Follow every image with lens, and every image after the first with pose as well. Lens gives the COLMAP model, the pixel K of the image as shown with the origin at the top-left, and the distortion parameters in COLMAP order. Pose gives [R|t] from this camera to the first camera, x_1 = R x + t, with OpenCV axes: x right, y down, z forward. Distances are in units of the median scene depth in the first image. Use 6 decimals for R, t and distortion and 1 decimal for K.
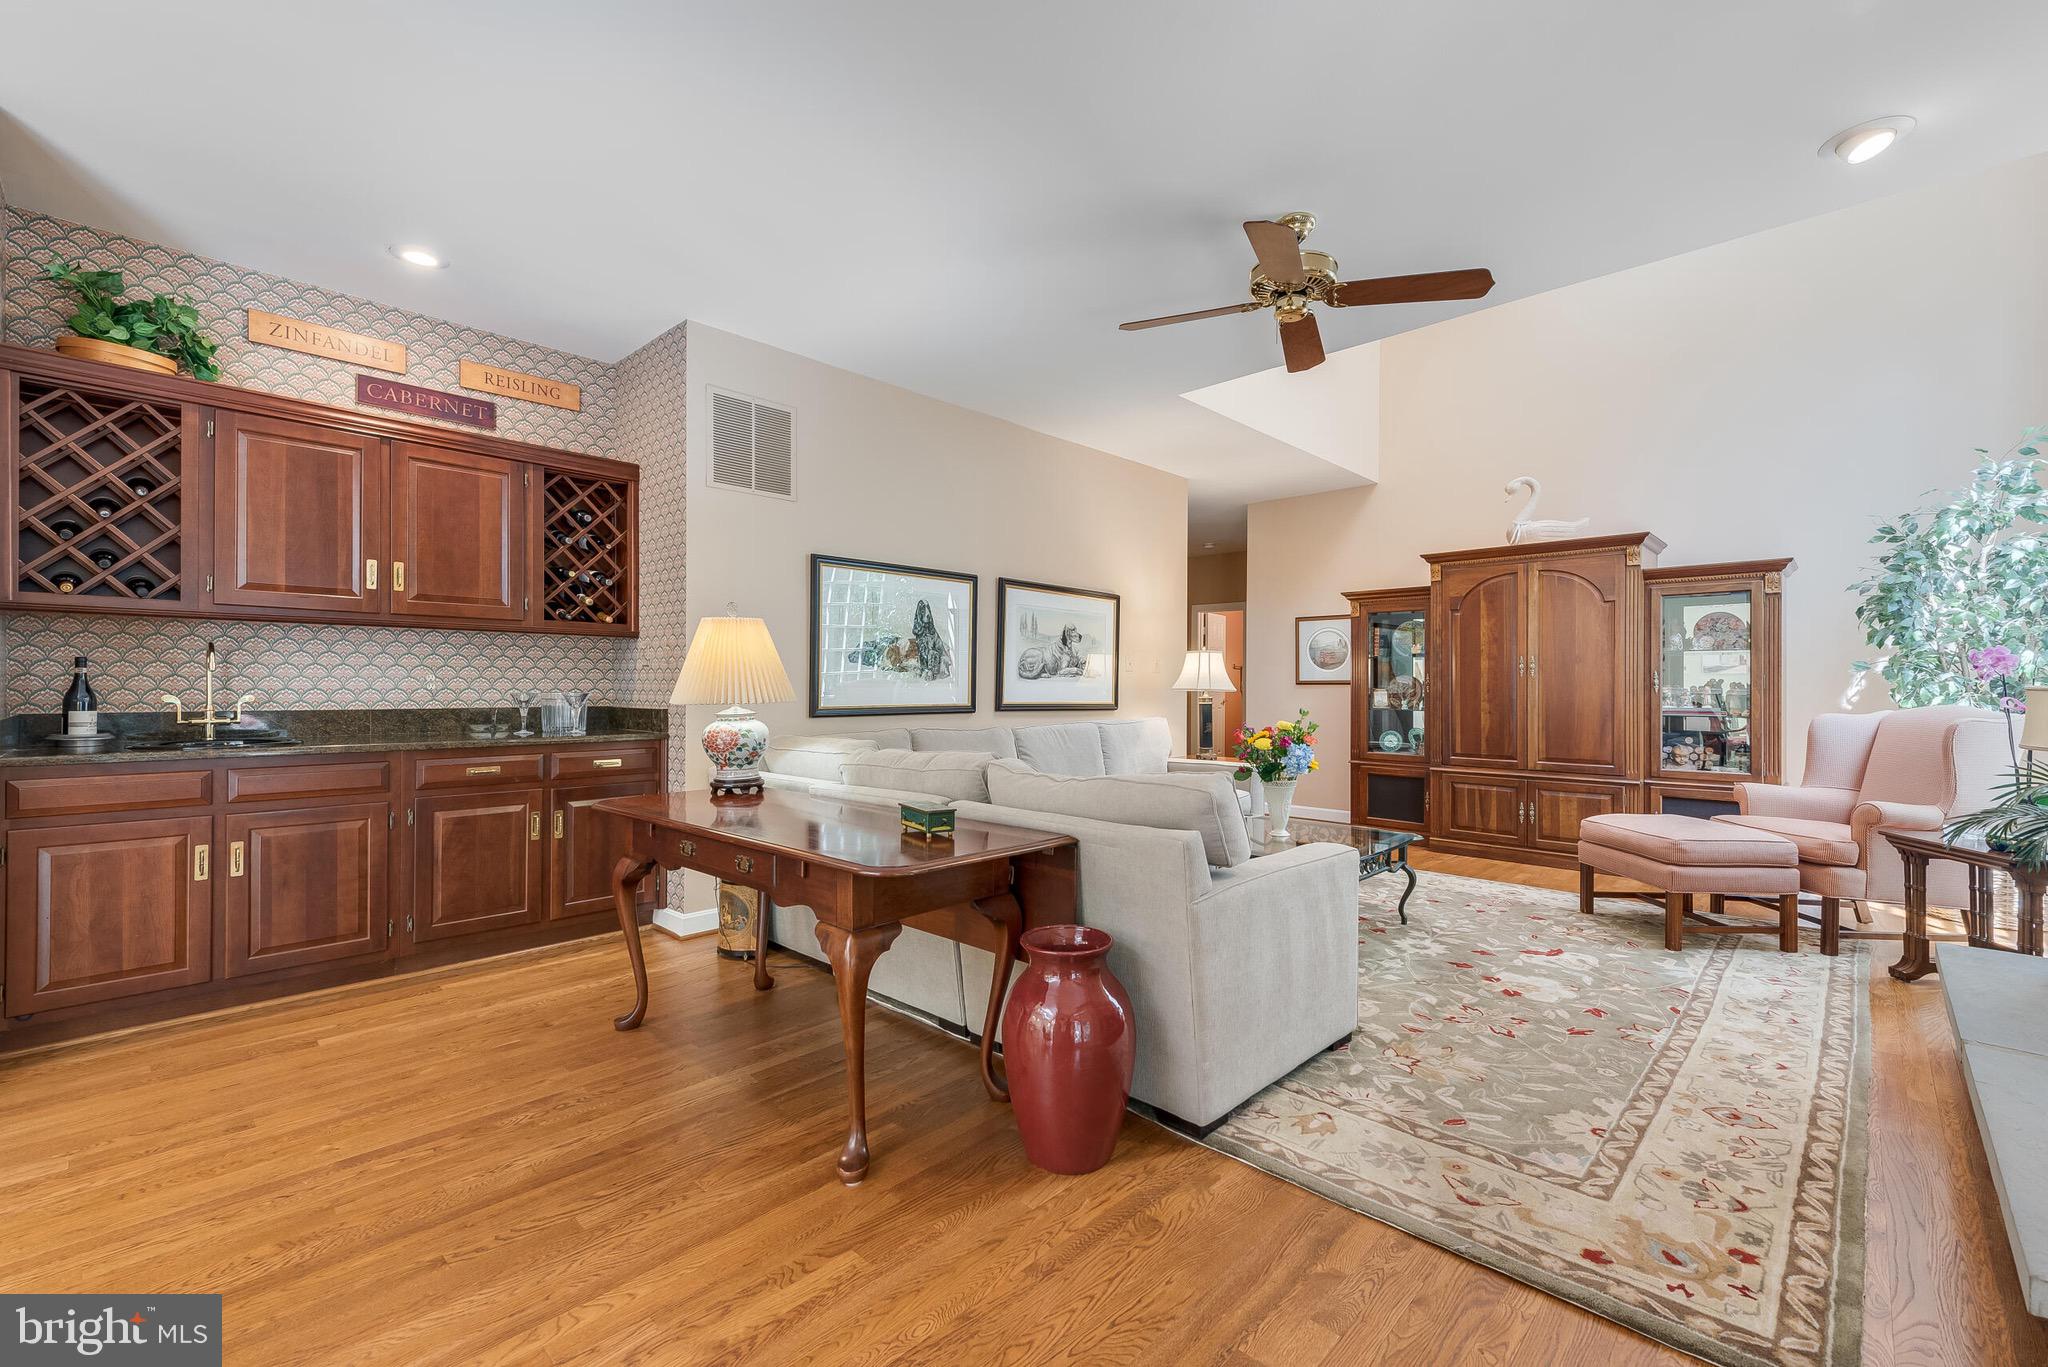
lens RADIAL K [[838.6, 0, 1002.5], [0, 838.6, 691.0], [0, 0, 1]] dist [0.011095, -0.001903]
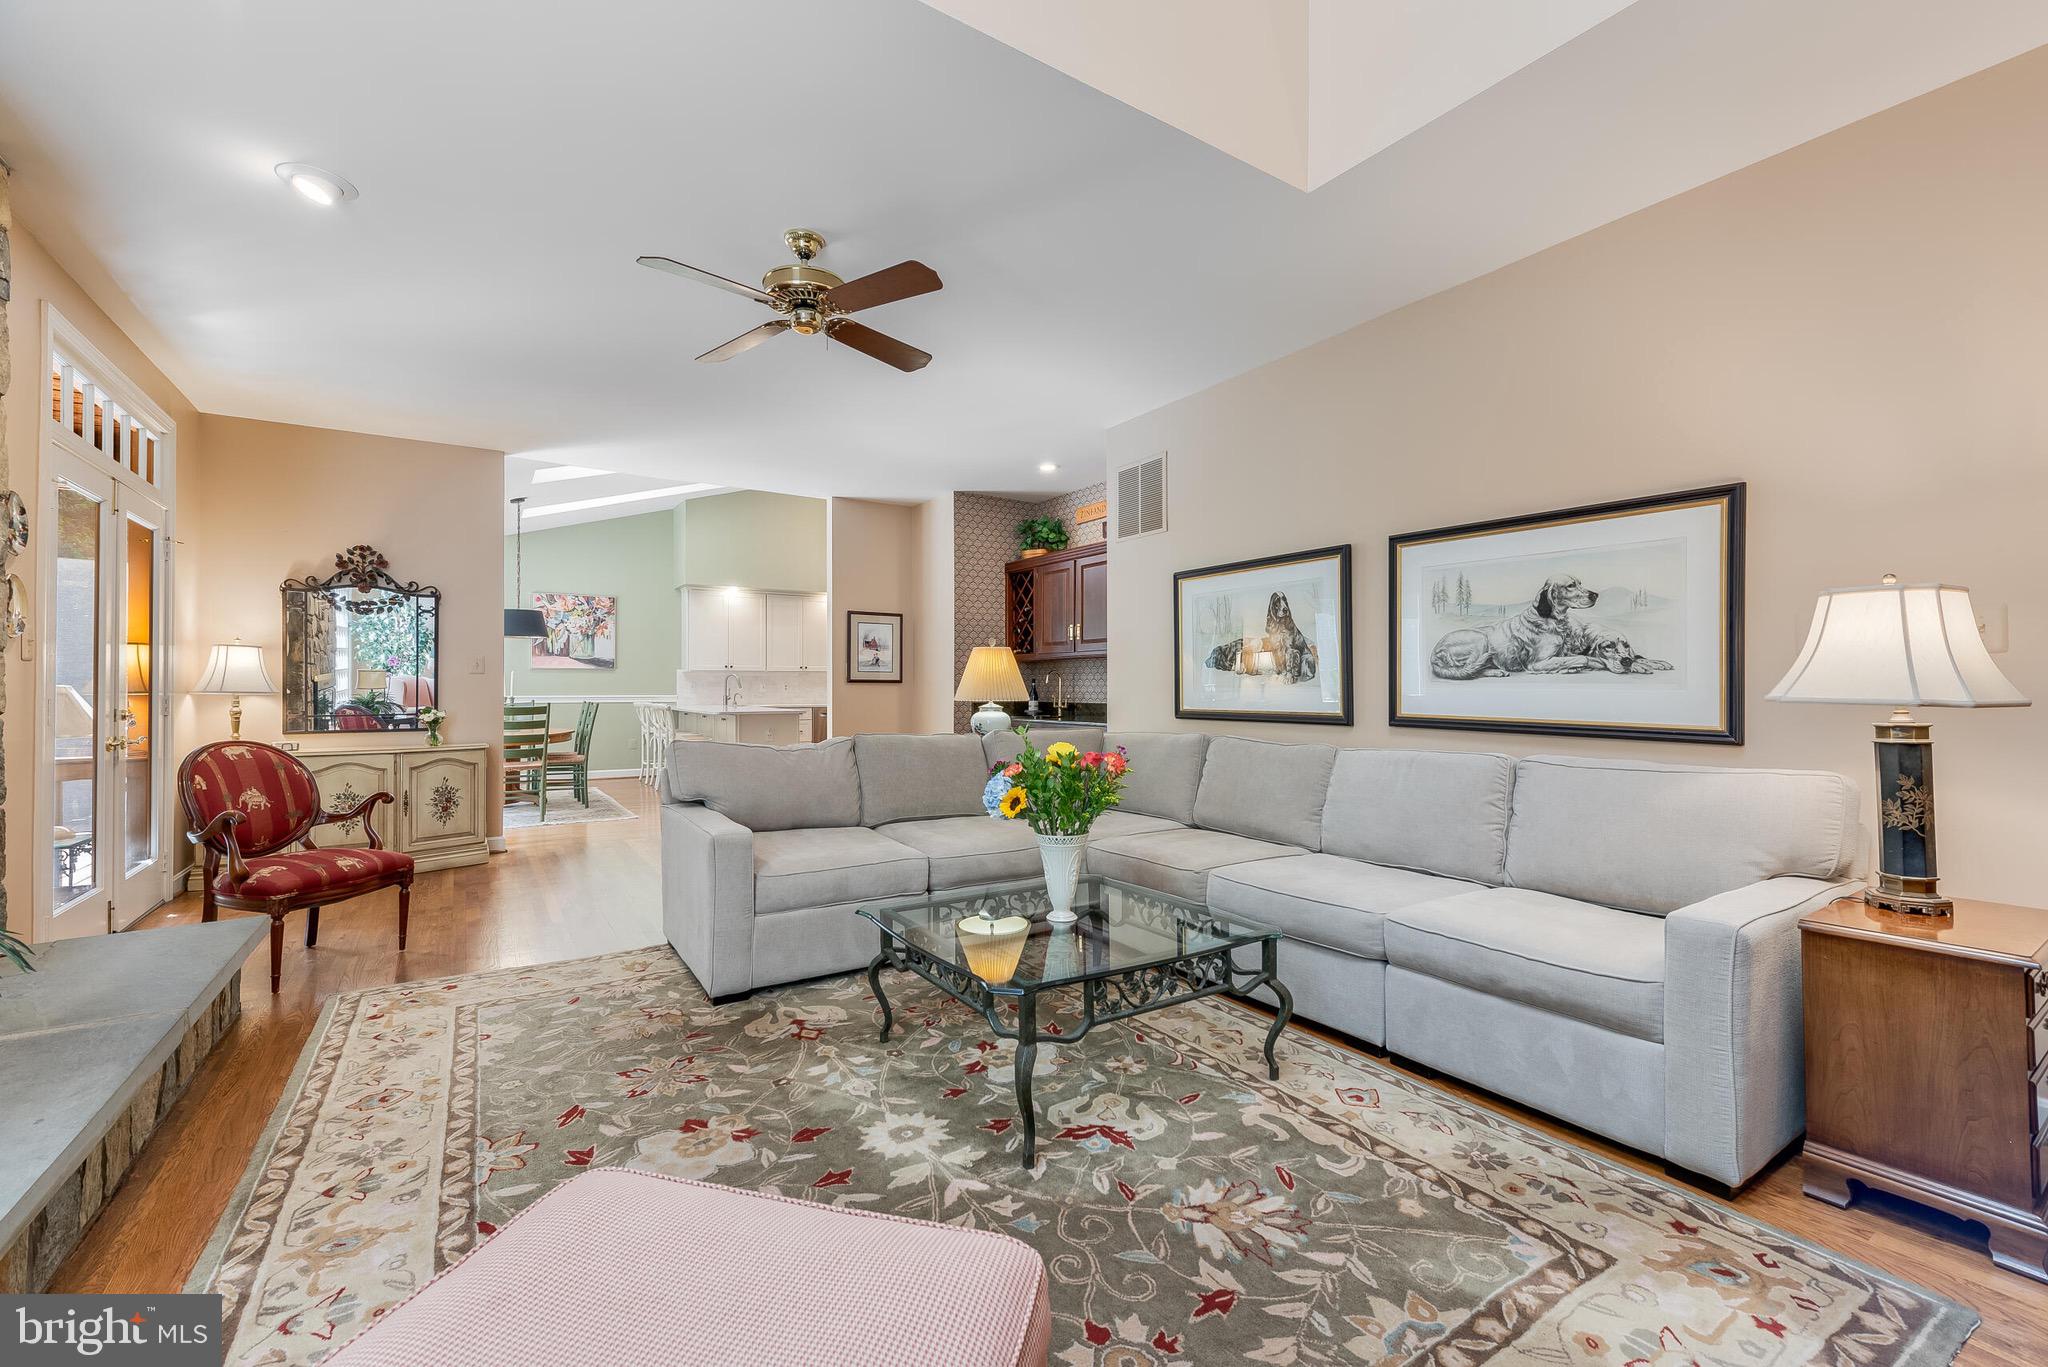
lens RADIAL K [[853.2, 0, 1053.3], [0, 853.2, 677.1], [0, 0, 1]] dist [0.009813, -0.000472]
pose [[-0.179964, -0.018055, -0.983507, 0.935926], [-0.008657, 0.999822, -0.016770, -0.003205], [0.983635, 0.005496, -0.180088, 1.057474]]
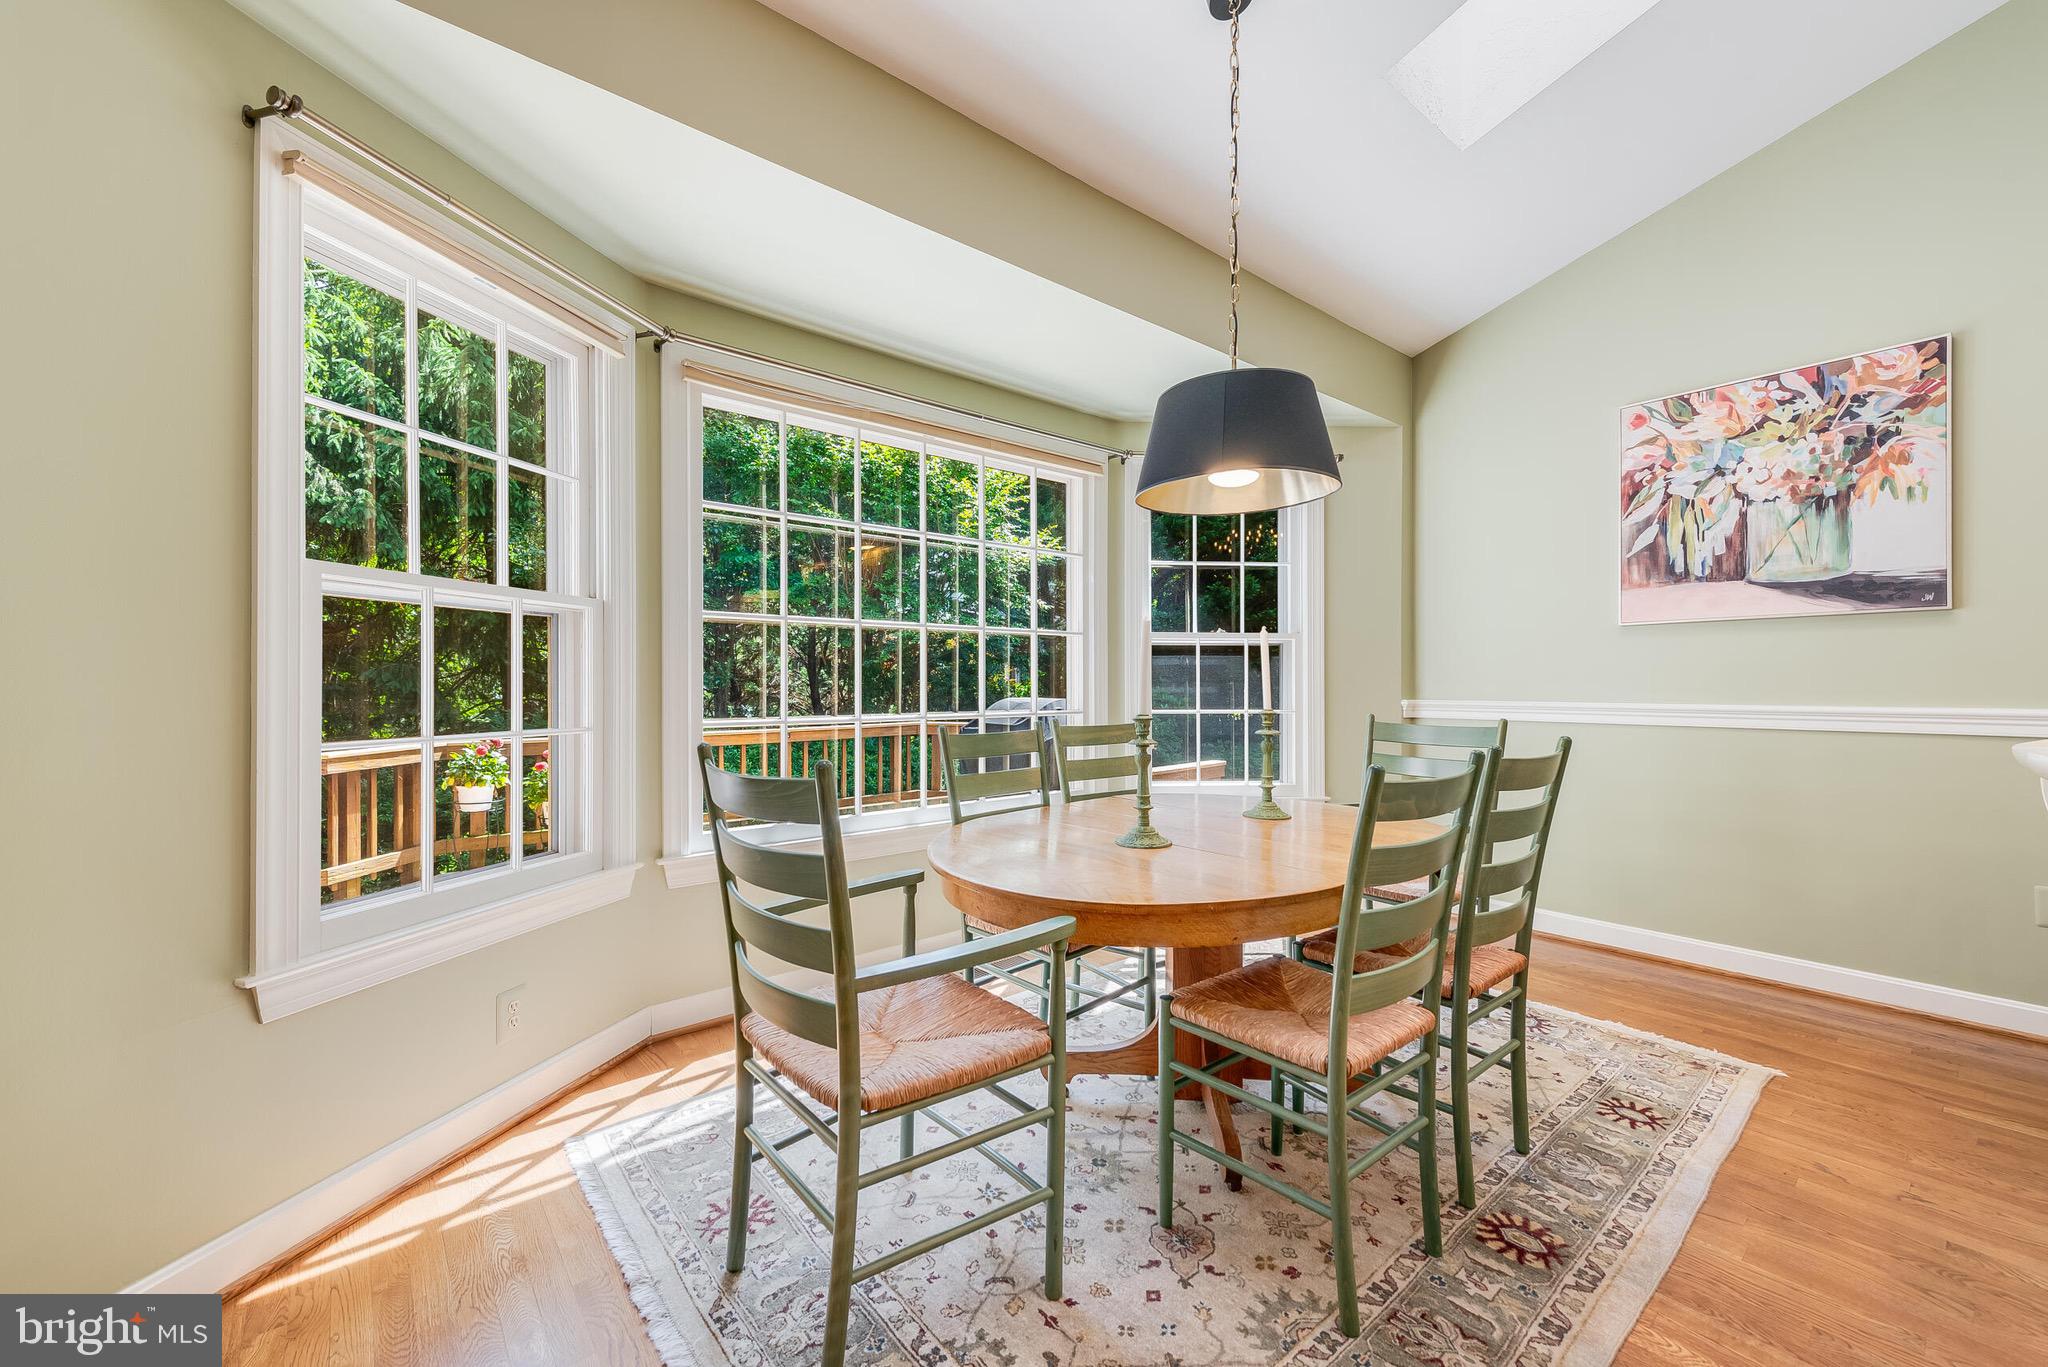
lens RADIAL K [[814.1, 0, 1016.2], [0, 814.1, 683.1], [0, 0, 1]] dist [0.014878, -0.004618]
pose [[-0.994949, -0.003866, 0.100304, -0.643485], [-0.003477, 0.999986, 0.004054, -0.000502], [-0.100319, 0.003685, -0.994949, 0.045657]]
